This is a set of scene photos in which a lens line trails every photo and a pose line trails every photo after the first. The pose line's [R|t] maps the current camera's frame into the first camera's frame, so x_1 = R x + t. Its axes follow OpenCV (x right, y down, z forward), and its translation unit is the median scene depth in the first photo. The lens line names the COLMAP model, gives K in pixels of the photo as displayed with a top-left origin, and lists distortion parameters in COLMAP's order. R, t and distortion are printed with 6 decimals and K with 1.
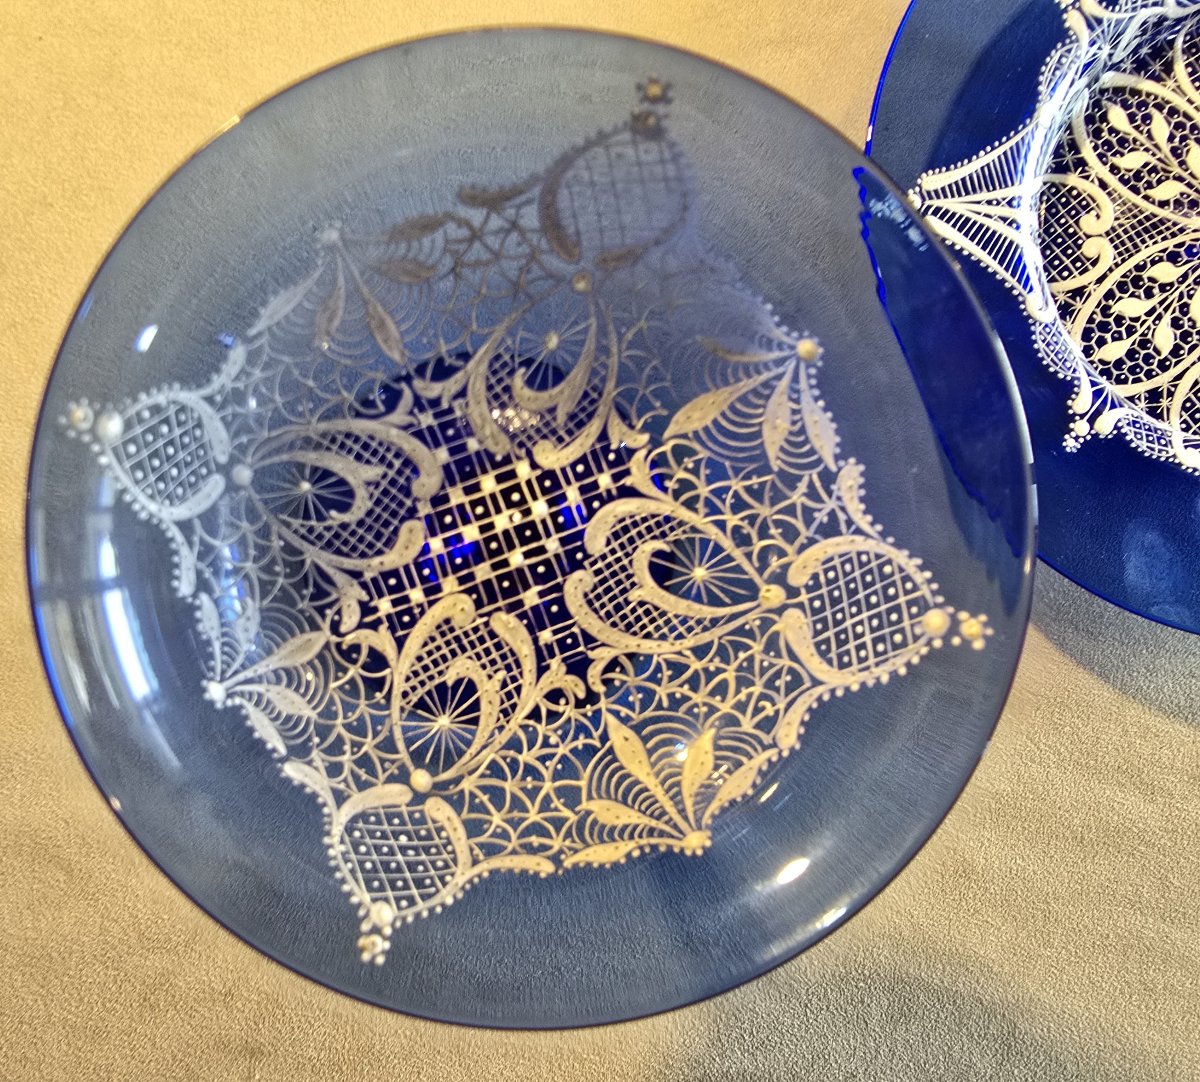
lens RADIAL K [[955.6, 0, 446.4], [0, 955.6, 544.2], [0, 0, 1]] dist [-0.002355, 0.001579]
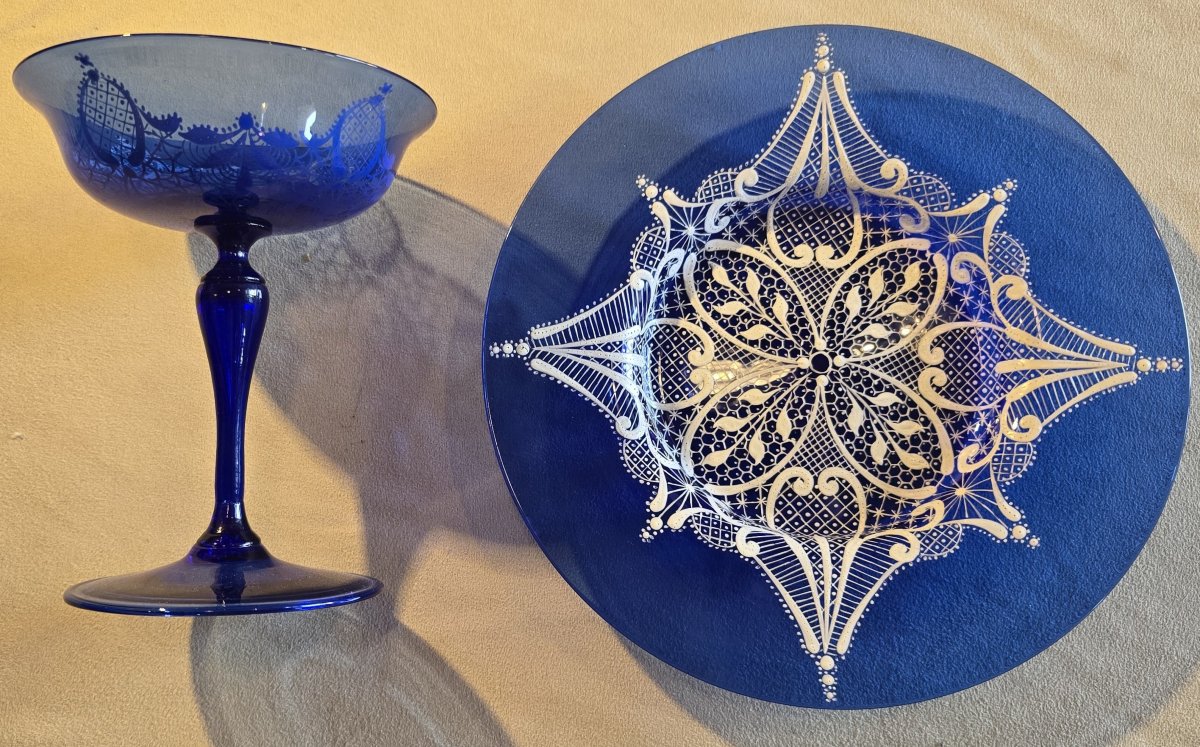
lens RADIAL K [[1107.0, 0, 506.6], [0, 1107.0, 432.7], [0, 0, 1]] dist [0.111169, -0.362230]
pose [[0.995642, 0.015581, -0.091946, 0.599266], [-0.026571, 0.992473, -0.119545, -0.059968], [0.089391, 0.121467, 0.988562, -0.484518]]
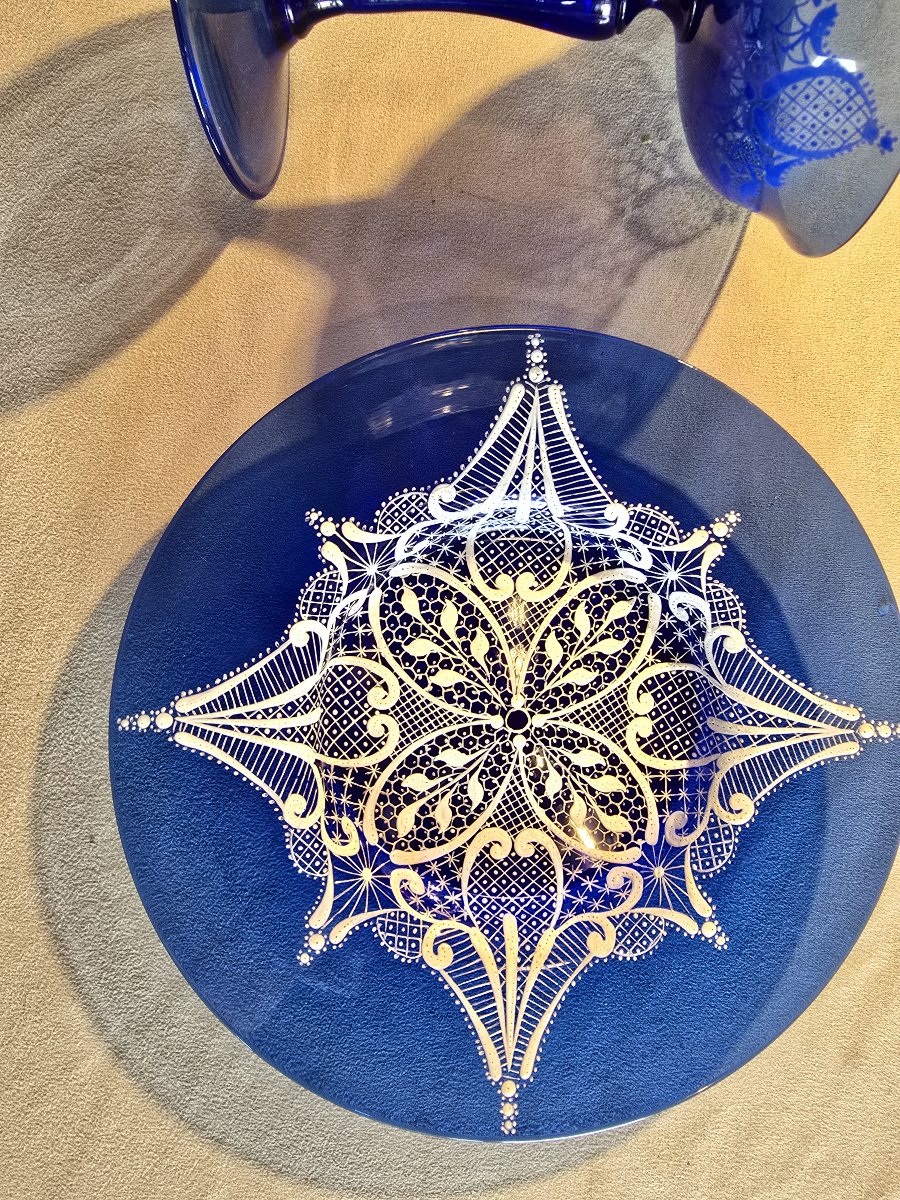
lens RADIAL K [[801.9, 0, 452.5], [0, 801.9, 529.0], [0, 0, 1]] dist [-0.001687, 0.000008]
pose [[-0.024623, 0.998938, -0.038944, 0.695497], [-0.997992, -0.026836, -0.057373, -0.209591], [-0.058357, 0.037453, 0.997593, 0.086407]]
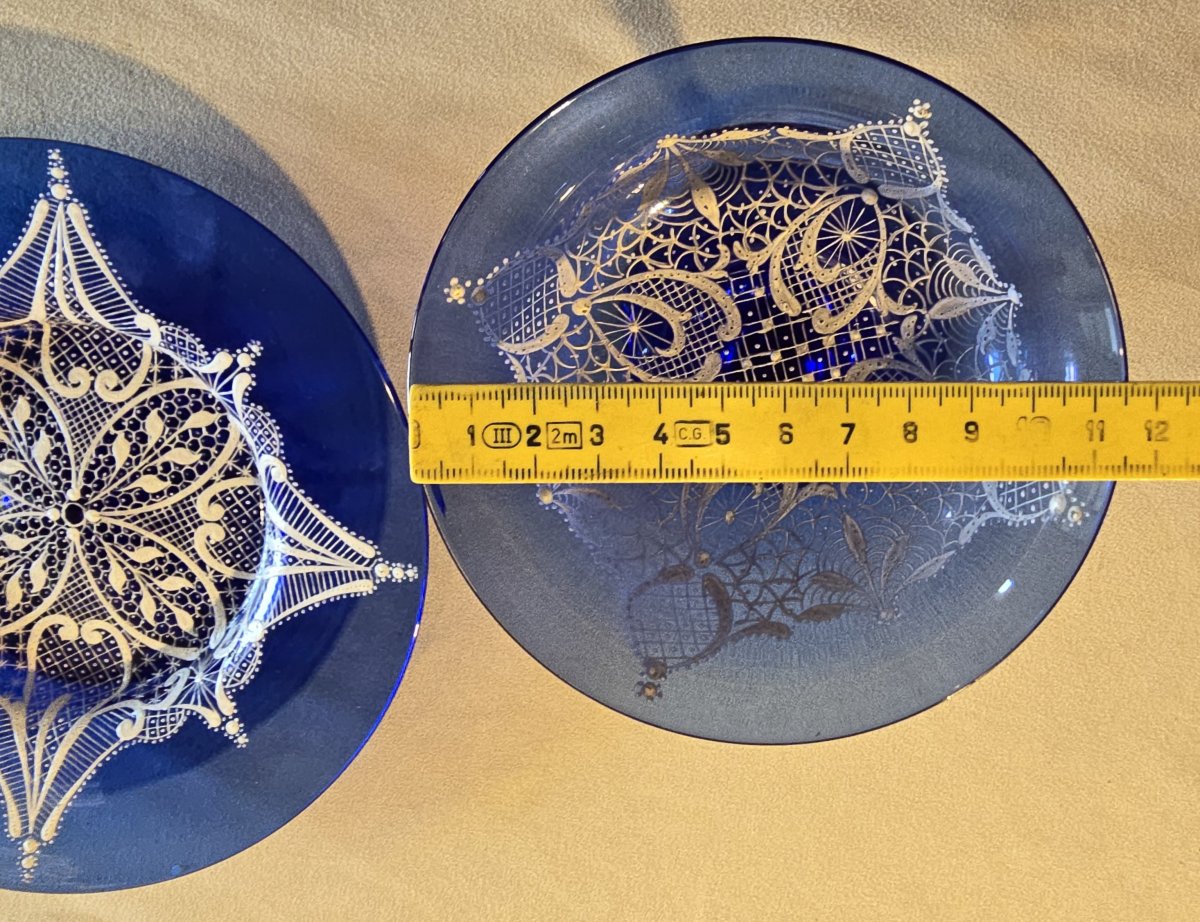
lens RADIAL K [[1080.4, 0, 830.6], [0, 1080.4, 326.1], [0, 0, 1]] dist [-0.000635, -0.000163]
pose [[-0.992421, -0.116313, -0.039653, 0.037465], [0.119849, -0.987418, -0.103160, 0.130451], [-0.027156, -0.107130, 0.993874, -0.273235]]
